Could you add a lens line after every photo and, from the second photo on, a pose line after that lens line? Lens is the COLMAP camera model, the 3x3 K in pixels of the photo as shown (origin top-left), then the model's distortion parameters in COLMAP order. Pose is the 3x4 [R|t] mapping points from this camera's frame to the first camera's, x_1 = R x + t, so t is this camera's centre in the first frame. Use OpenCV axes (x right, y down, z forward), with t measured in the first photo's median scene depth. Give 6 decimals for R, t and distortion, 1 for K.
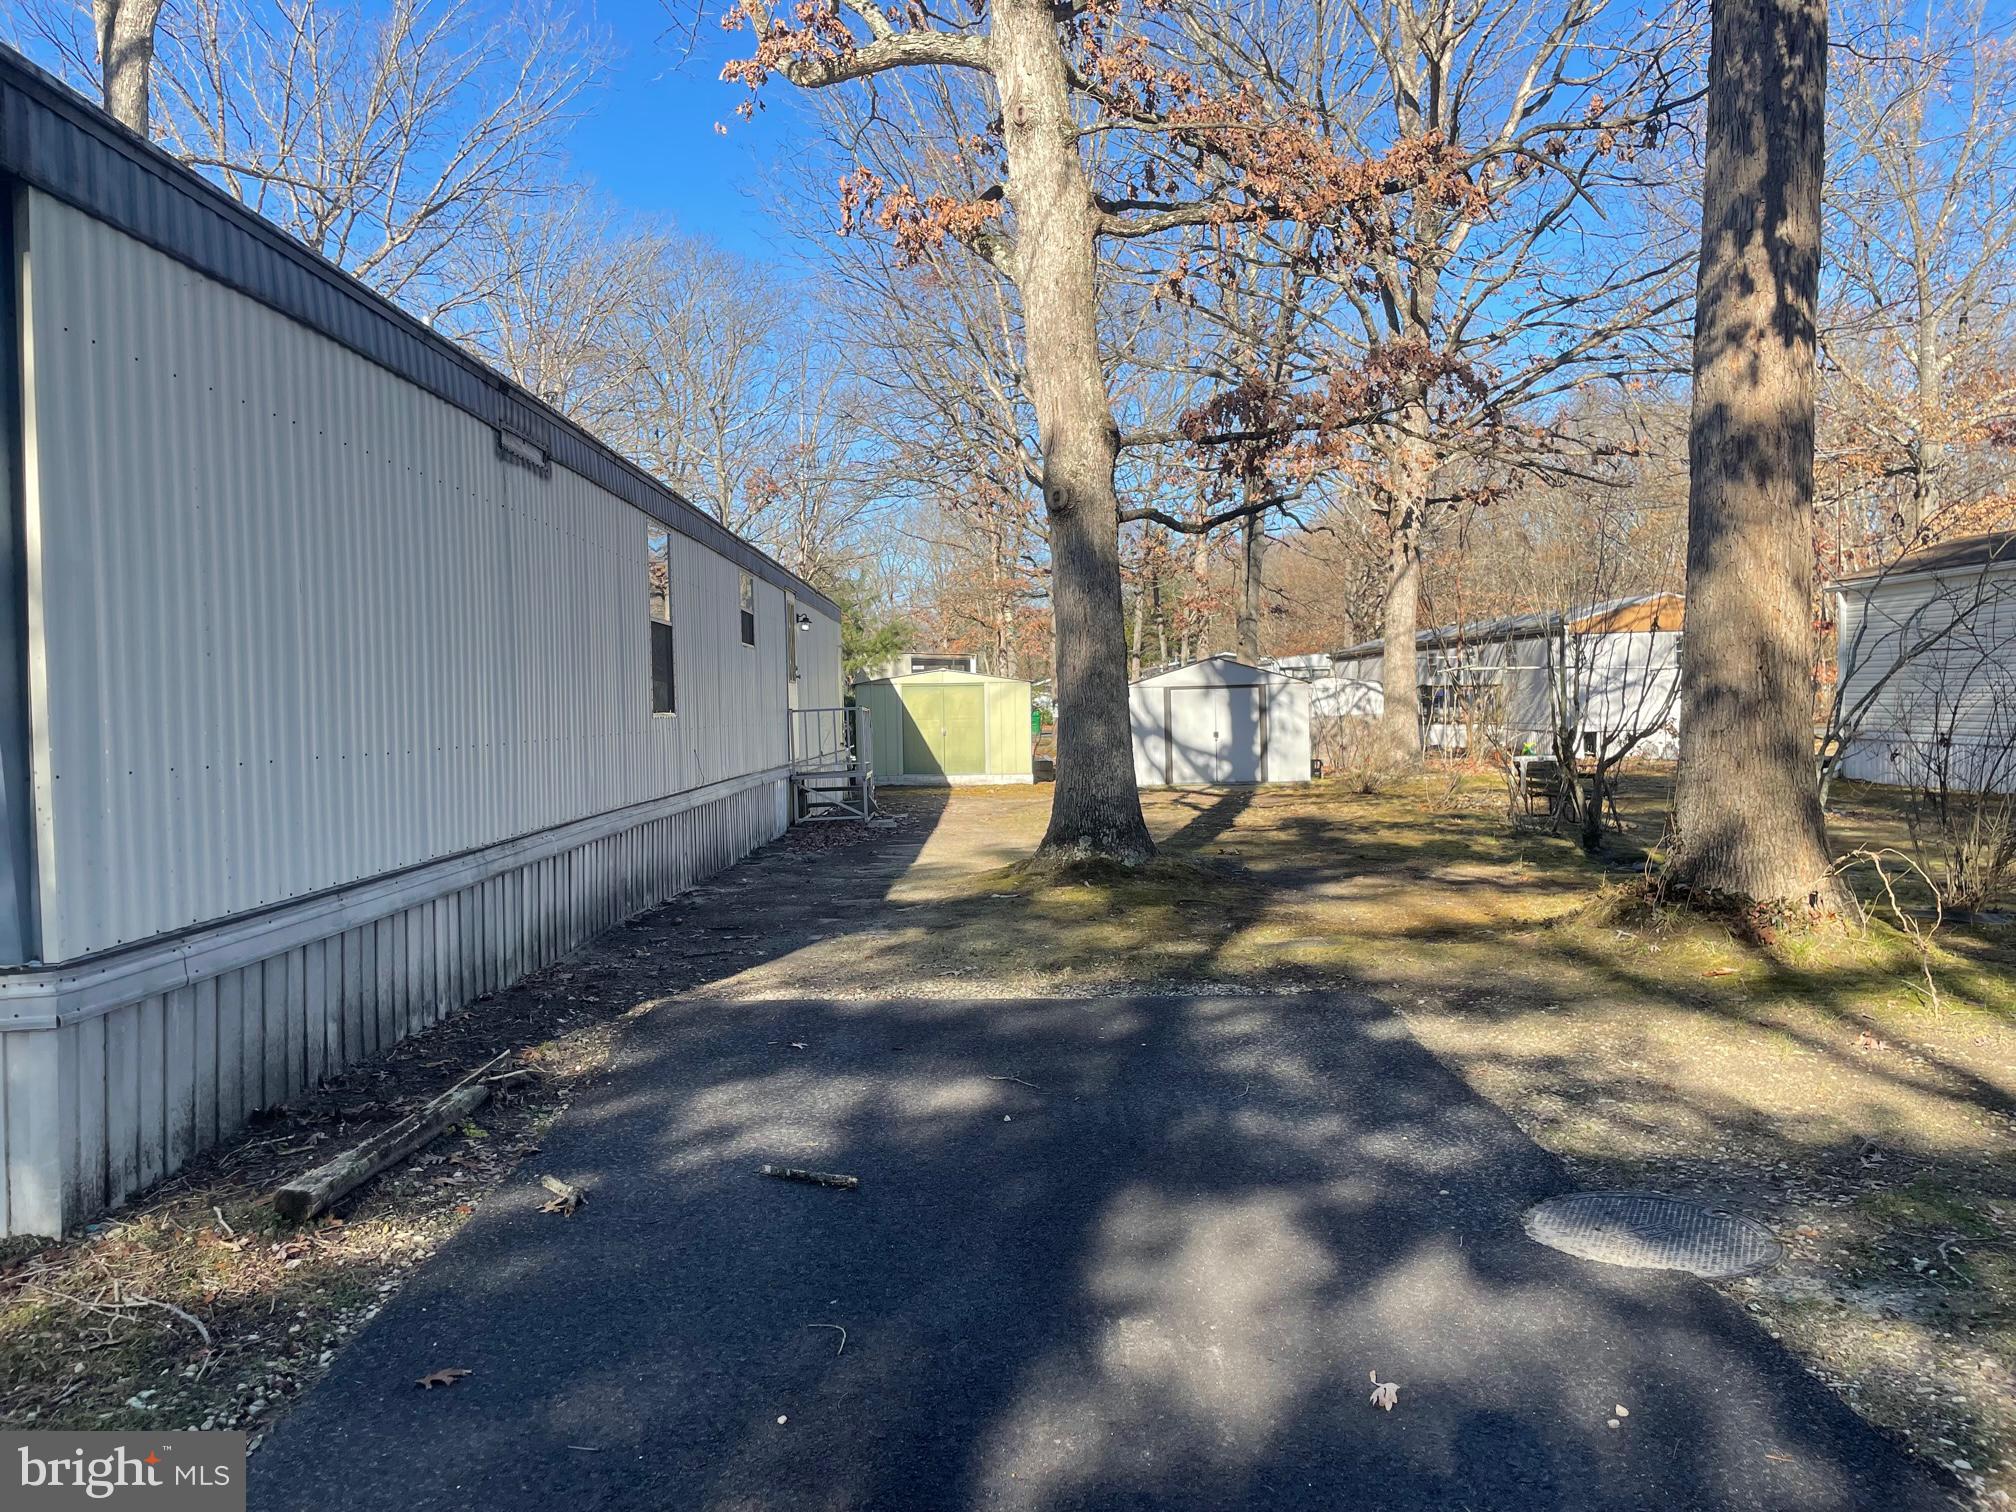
lens RADIAL K [[1518.8, 0, 1004.6], [0, 1518.8, 747.0], [0, 0, 1]] dist [0.091245, -0.116892]
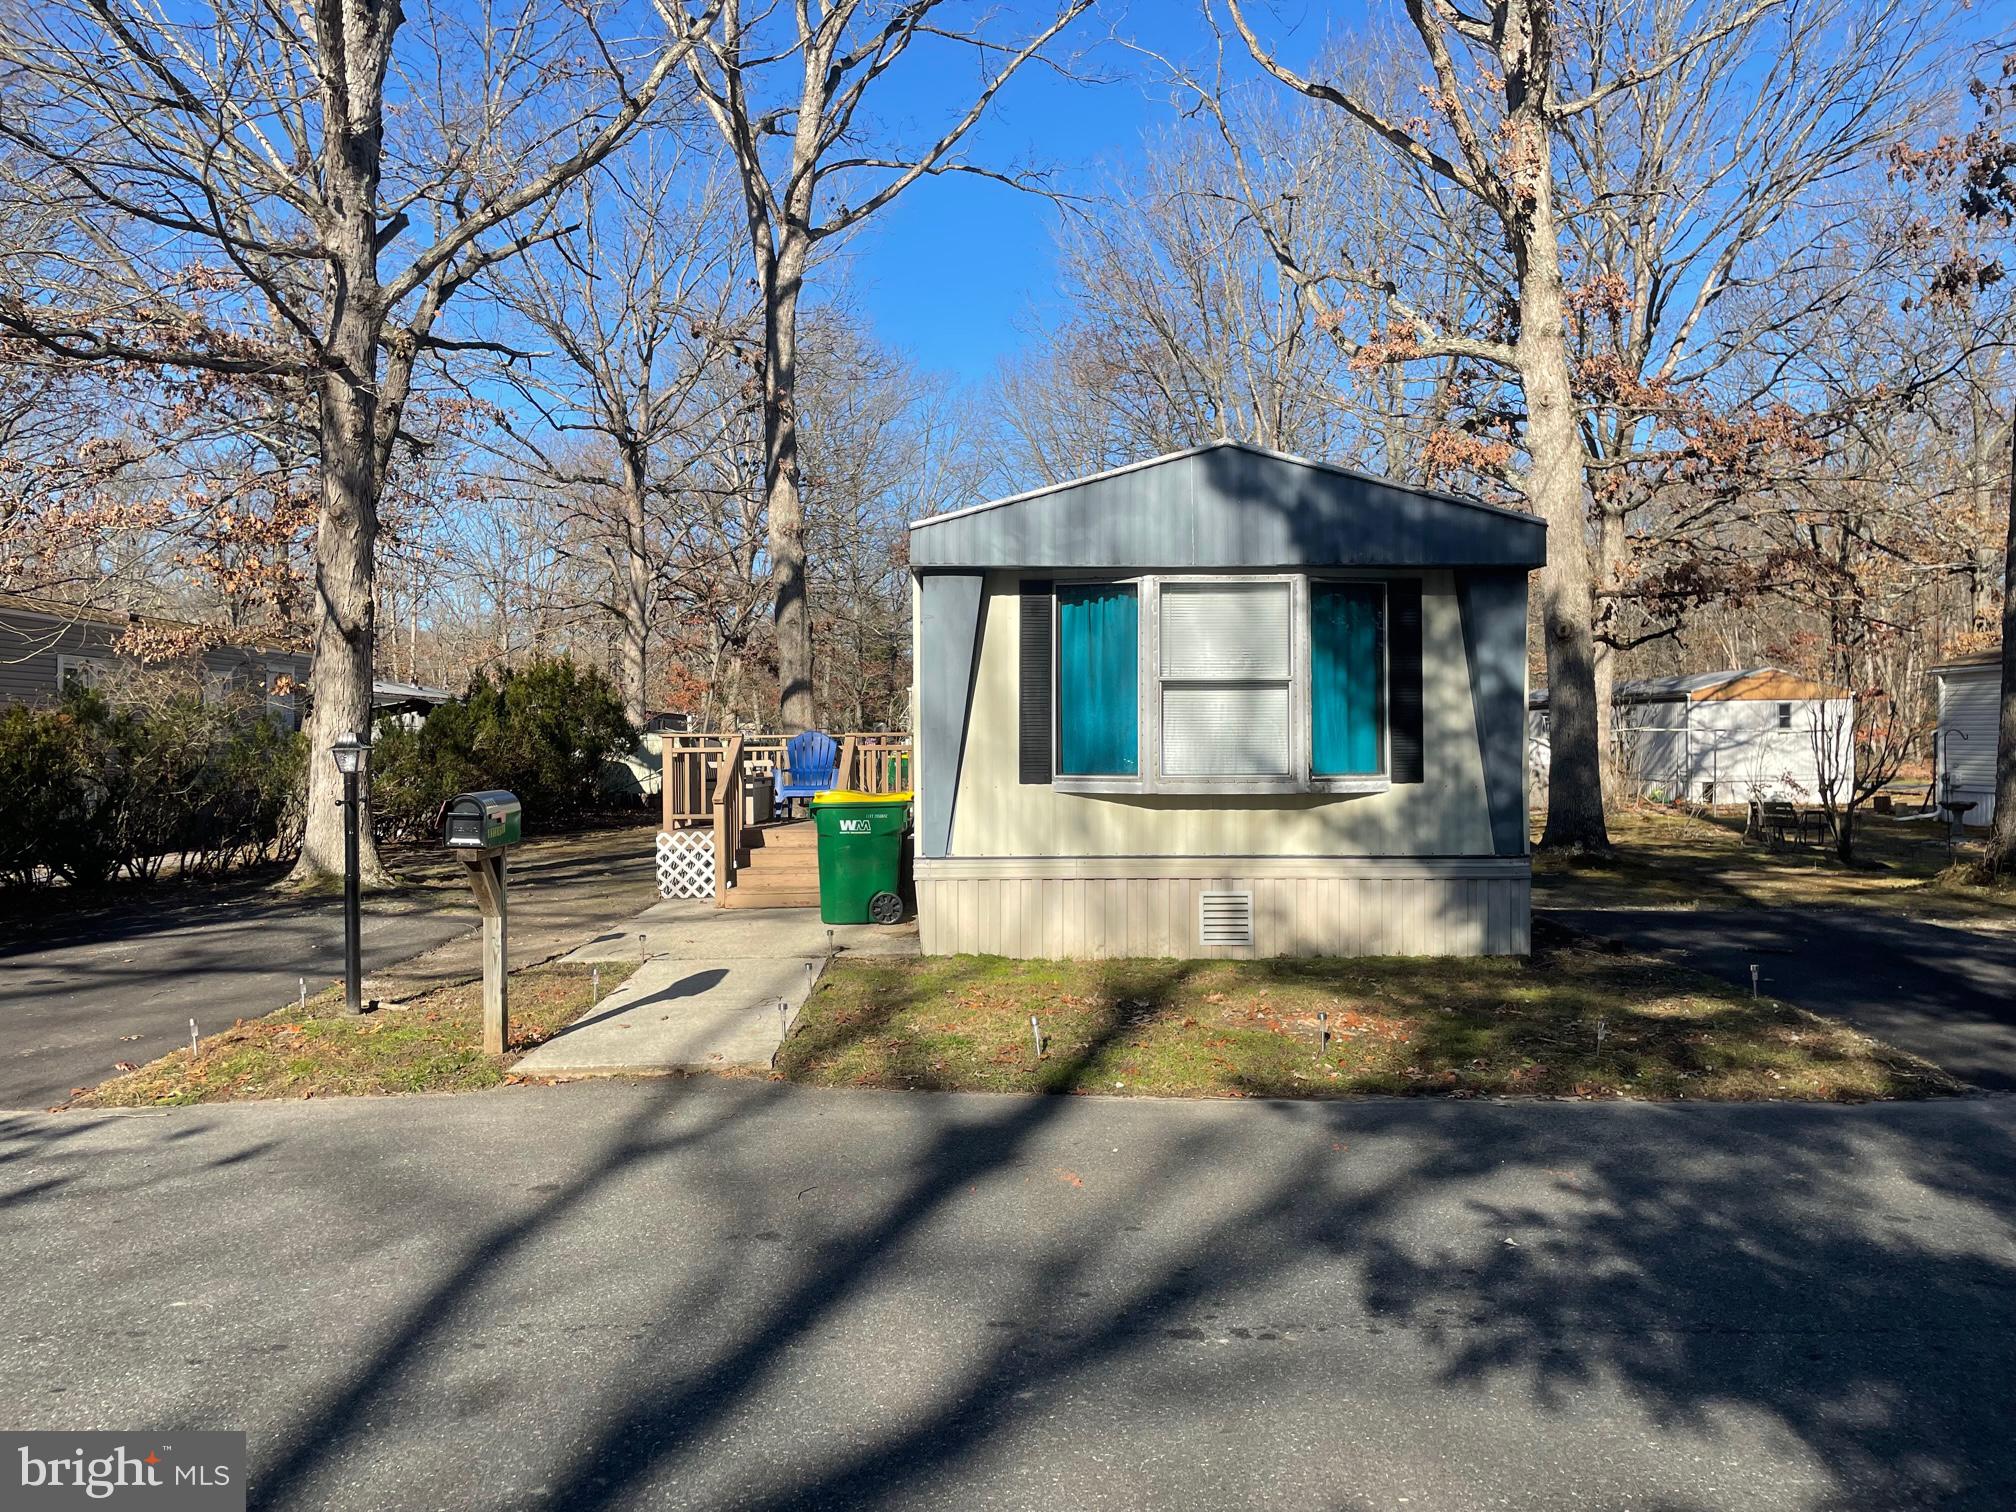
lens RADIAL K [[1519.0, 0, 1001.9], [0, 1519.0, 745.2], [0, 0, 1]] dist [0.084930, -0.111442]
pose [[0.999799, 0.017588, 0.009603, -0.819687], [-0.017313, 0.999458, -0.027996, 0.020063], [-0.010090, 0.027825, 0.999562, -0.886042]]
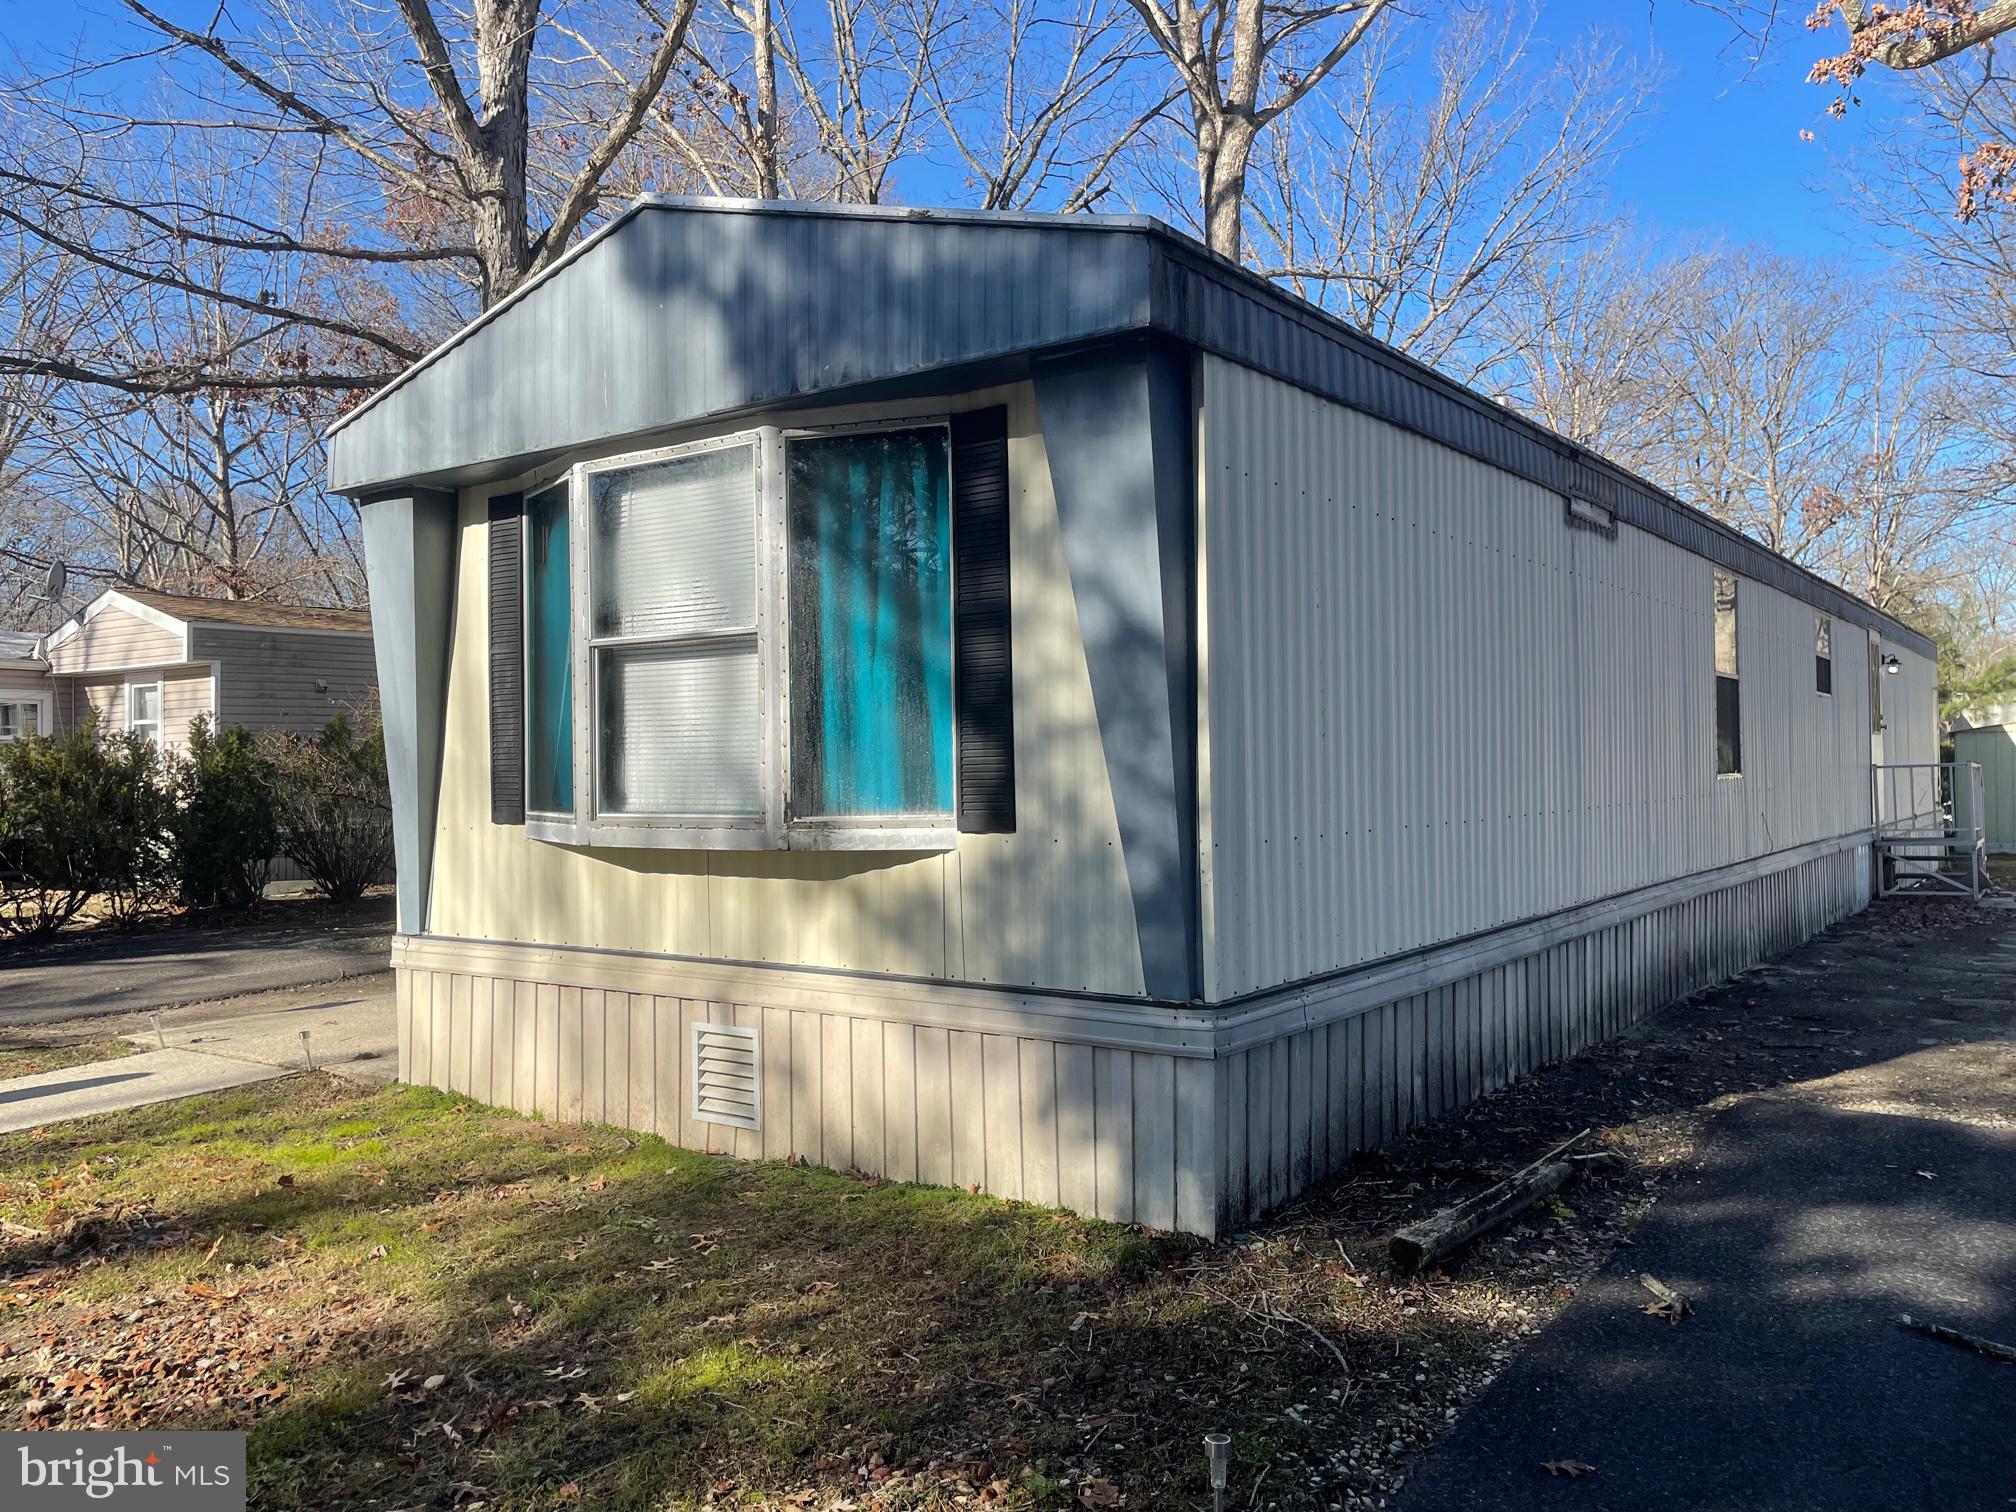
lens RADIAL K [[1518.8, 0, 1004.6], [0, 1518.8, 747.0], [0, 0, 1]] dist [0.091245, -0.116892]
pose [[0.801072, 0.001912, -0.598565, -0.023033], [-0.018908, 0.999577, -0.022112, -0.014162], [0.598270, 0.029031, 0.800769, -0.018486]]
